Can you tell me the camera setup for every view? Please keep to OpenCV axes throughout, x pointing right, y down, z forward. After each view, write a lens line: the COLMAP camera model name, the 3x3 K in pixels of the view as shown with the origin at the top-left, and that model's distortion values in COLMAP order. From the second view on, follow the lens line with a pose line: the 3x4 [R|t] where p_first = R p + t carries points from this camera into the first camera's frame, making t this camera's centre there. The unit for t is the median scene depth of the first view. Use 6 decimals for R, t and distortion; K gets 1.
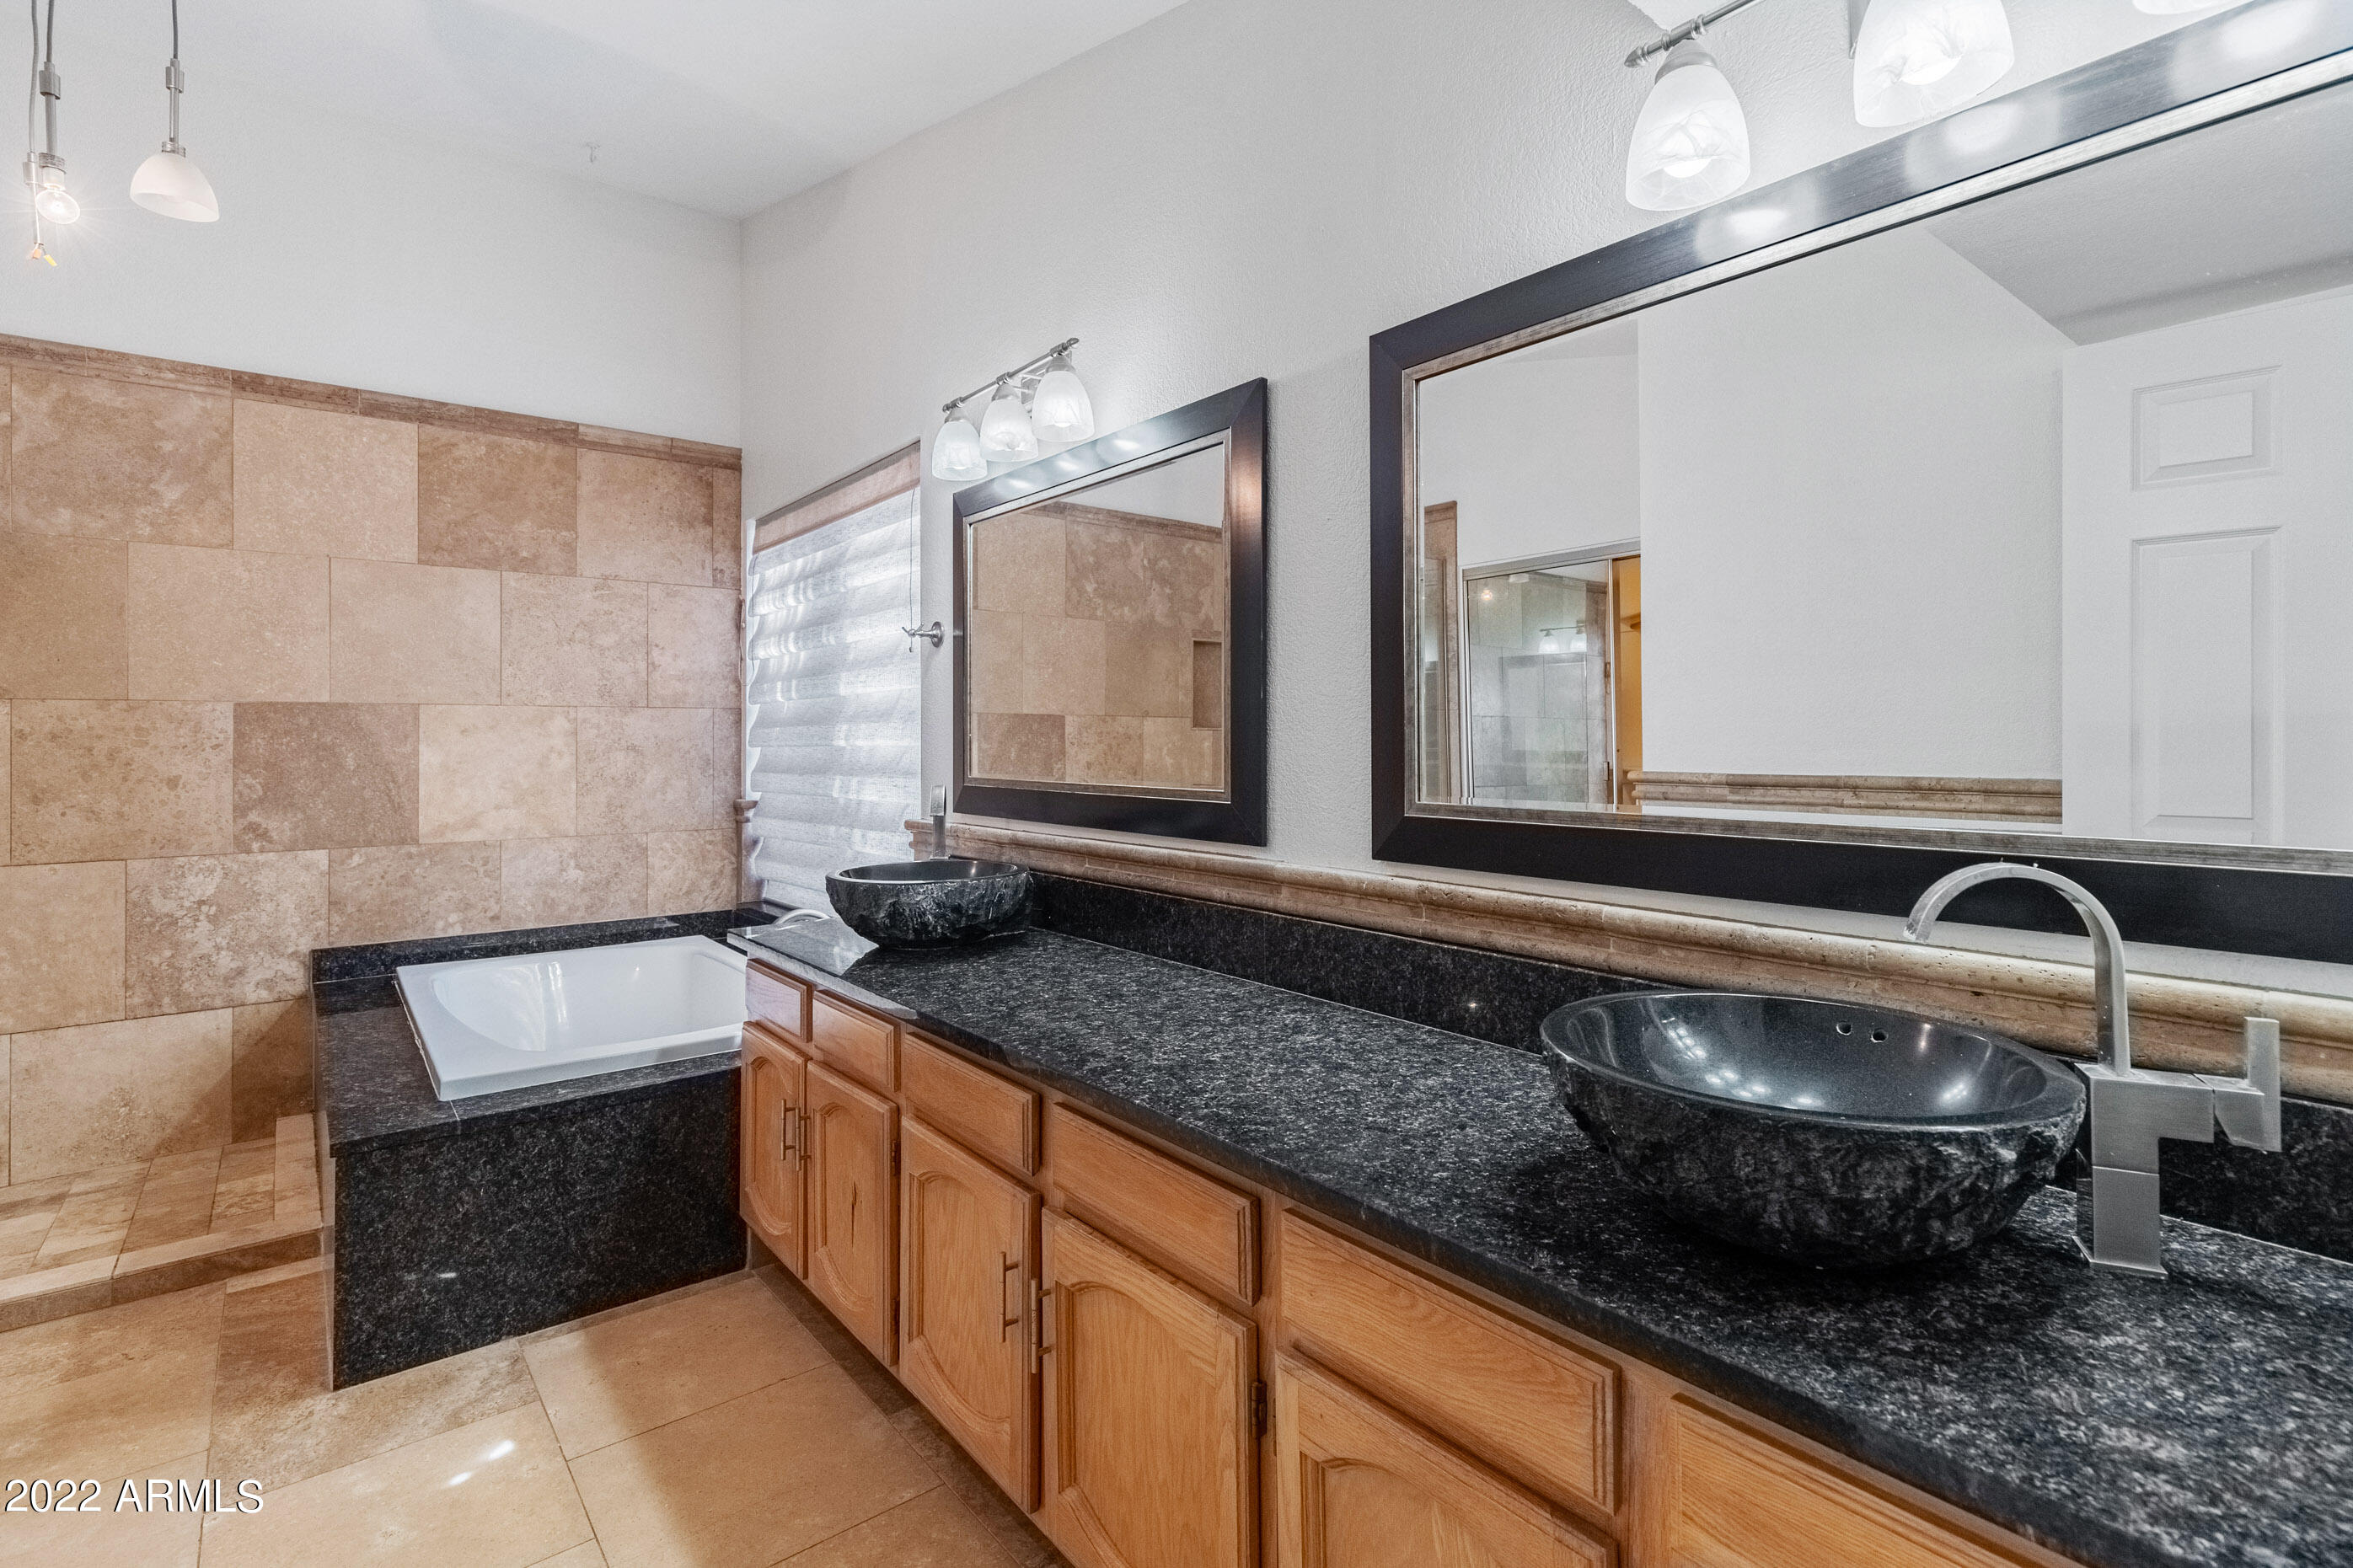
lens RADIAL K [[1086.2, 0, 1056.8], [0, 1086.2, 742.1], [0, 0, 1]] dist [0.014178, -0.003750]
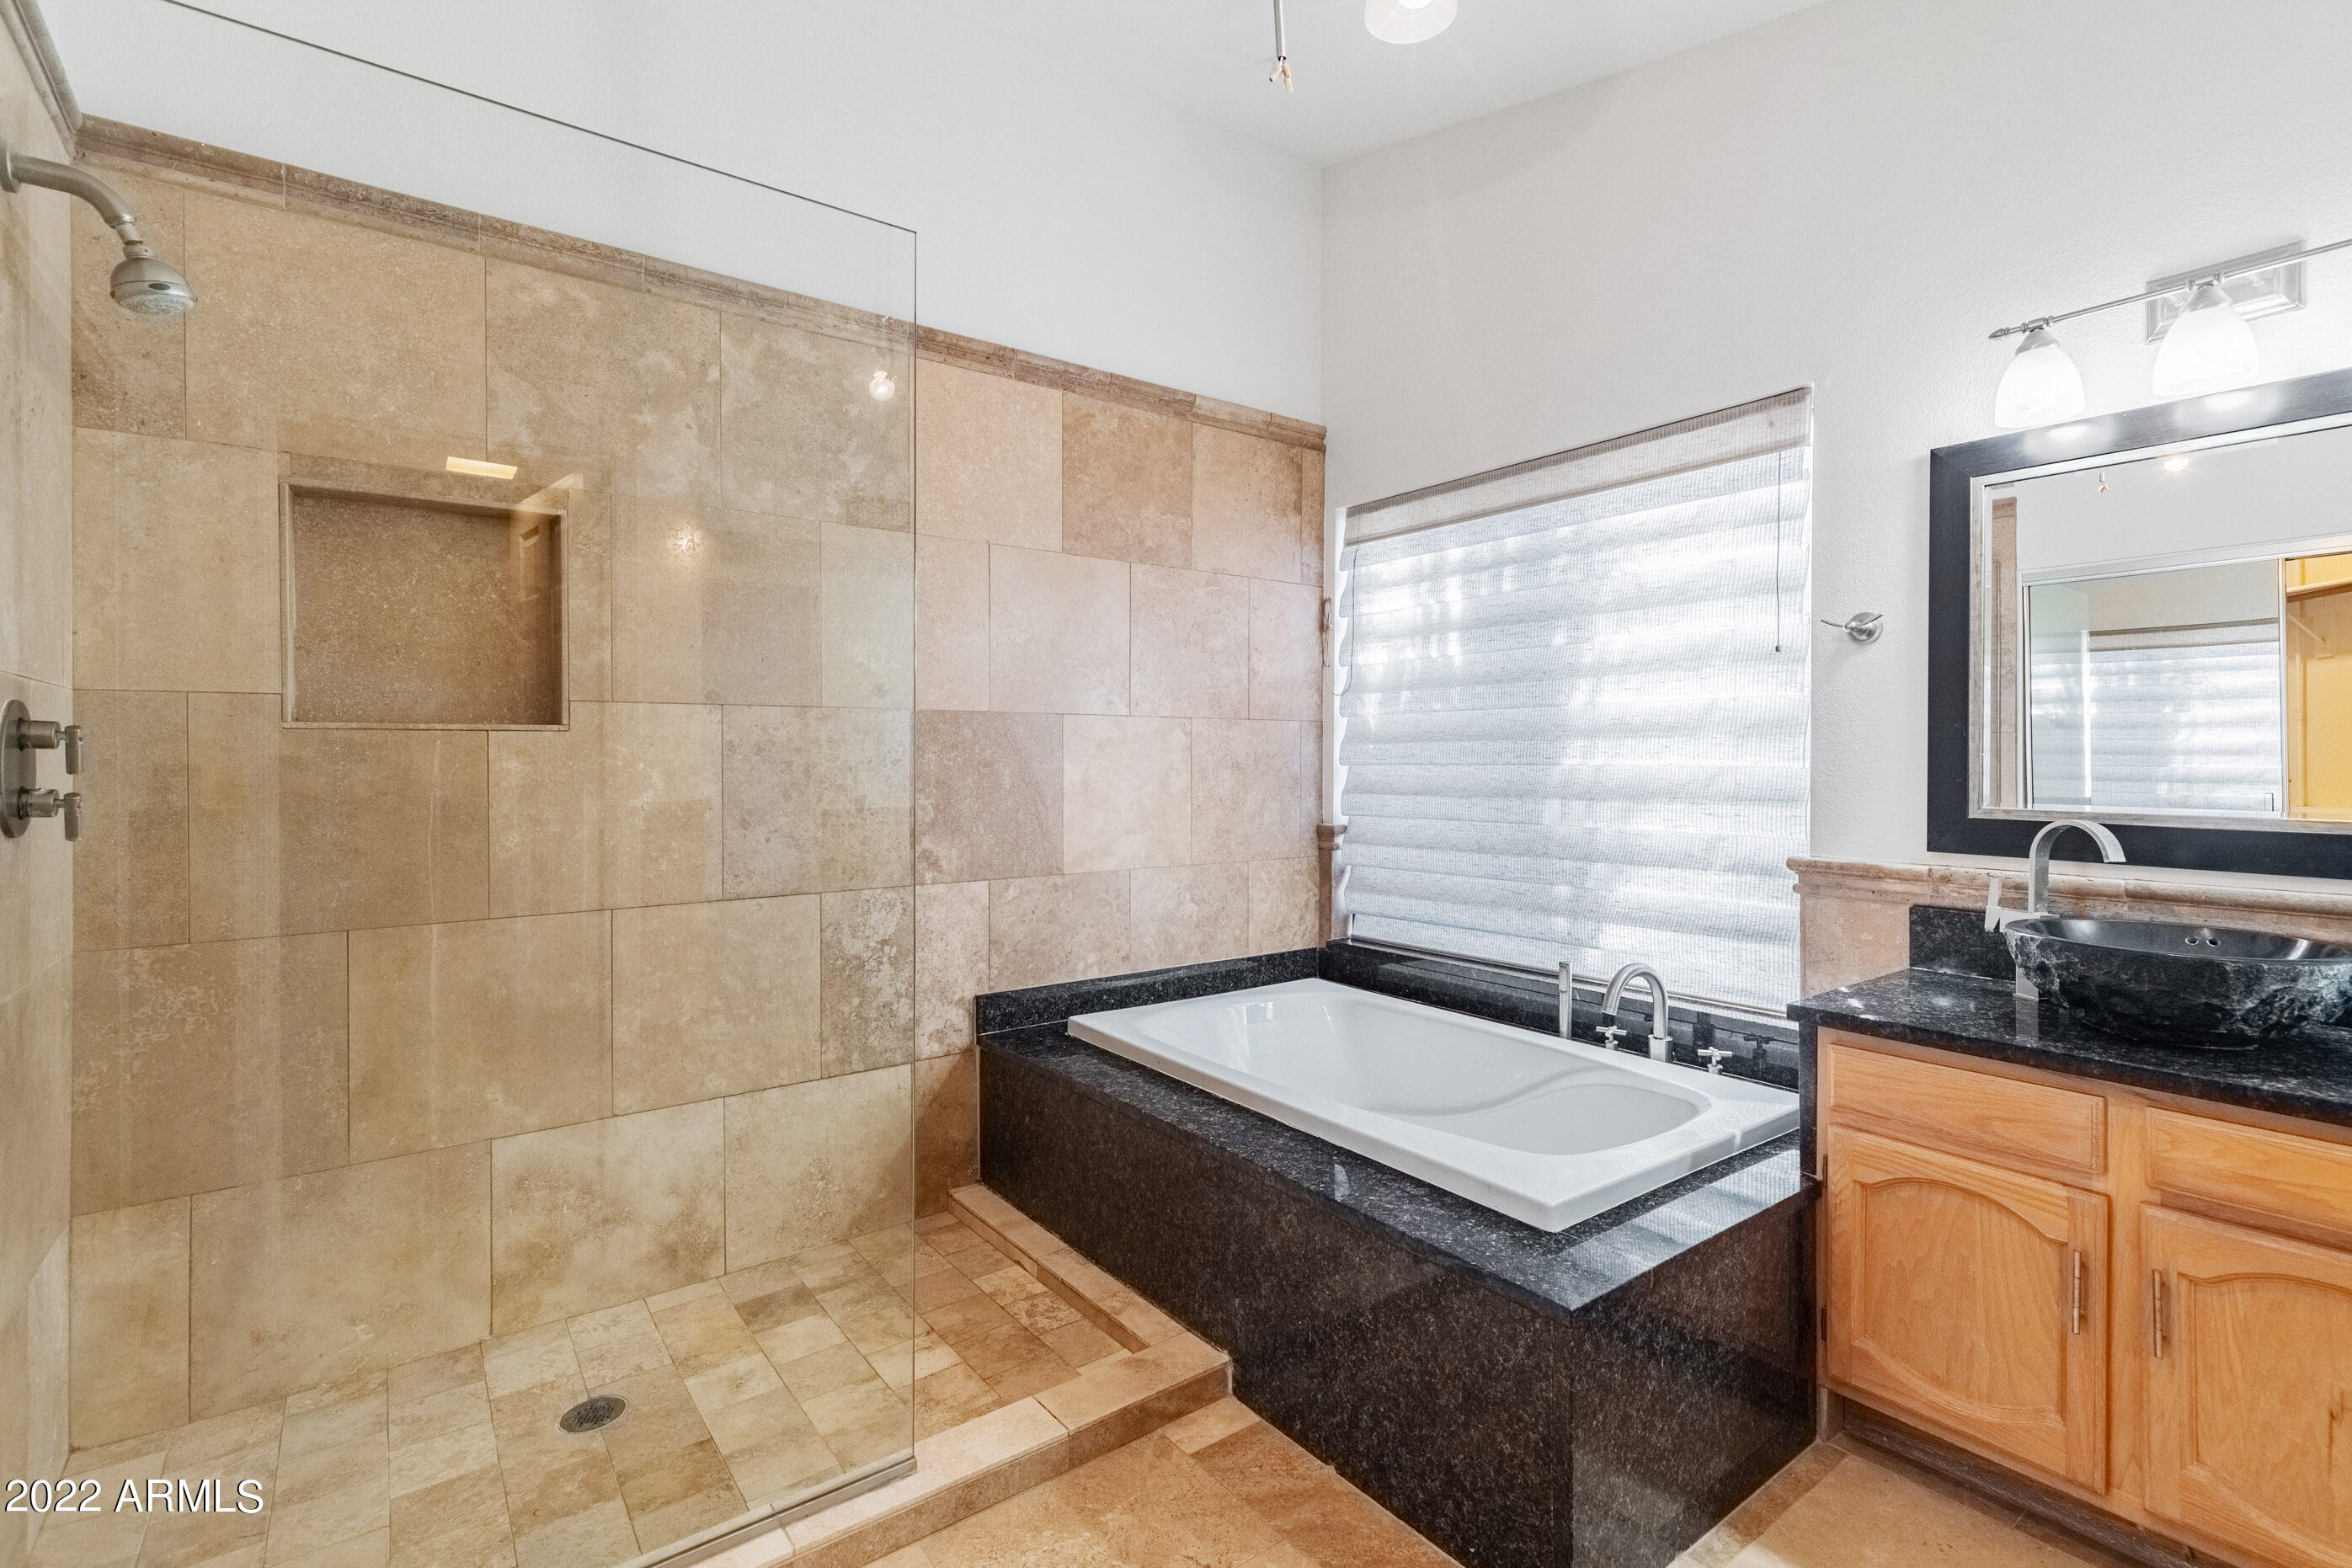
lens RADIAL K [[1085.9, 0, 1185.6], [0, 1085.9, 772.6], [0, 0, 1]] dist [0.014178, -0.003750]
pose [[0.999373, 0.006473, -0.034816, -0.472123], [-0.006022, 0.999897, 0.013049, 0.000132], [0.034896, -0.012832, 0.999309, 0.140168]]
